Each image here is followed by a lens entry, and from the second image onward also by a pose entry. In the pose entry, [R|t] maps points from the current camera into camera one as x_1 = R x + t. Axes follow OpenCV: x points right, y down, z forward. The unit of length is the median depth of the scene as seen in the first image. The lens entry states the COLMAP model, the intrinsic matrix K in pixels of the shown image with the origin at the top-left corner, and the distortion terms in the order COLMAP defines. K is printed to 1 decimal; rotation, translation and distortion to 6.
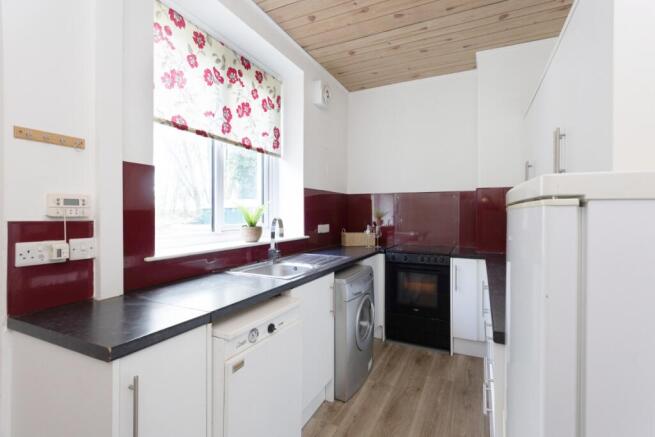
lens RADIAL K [[307.7, 0, 327.9], [0, 307.7, 216.0], [0, 0, 1]] dist [-0.001382, -0.000611]
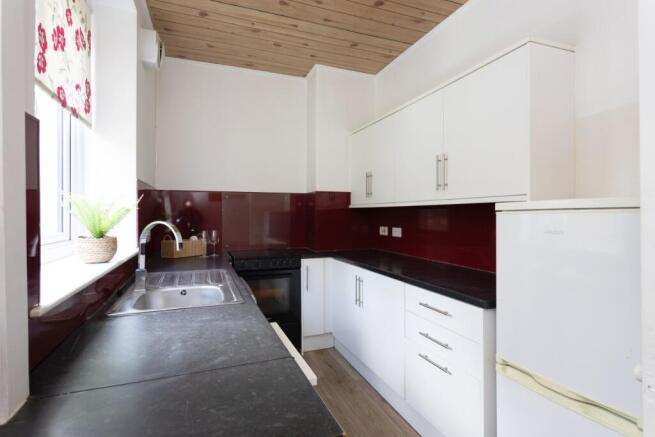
lens RADIAL K [[345.0, 0, 330.1], [0, 345.0, 216.2], [0, 0, 1]] dist [0.003834, -0.000027]
pose [[0.673266, -0.004491, 0.739387, -0.379093], [0.007507, 0.999972, -0.000762, -0.003181], [-0.739362, 0.006064, 0.673281, 0.163327]]
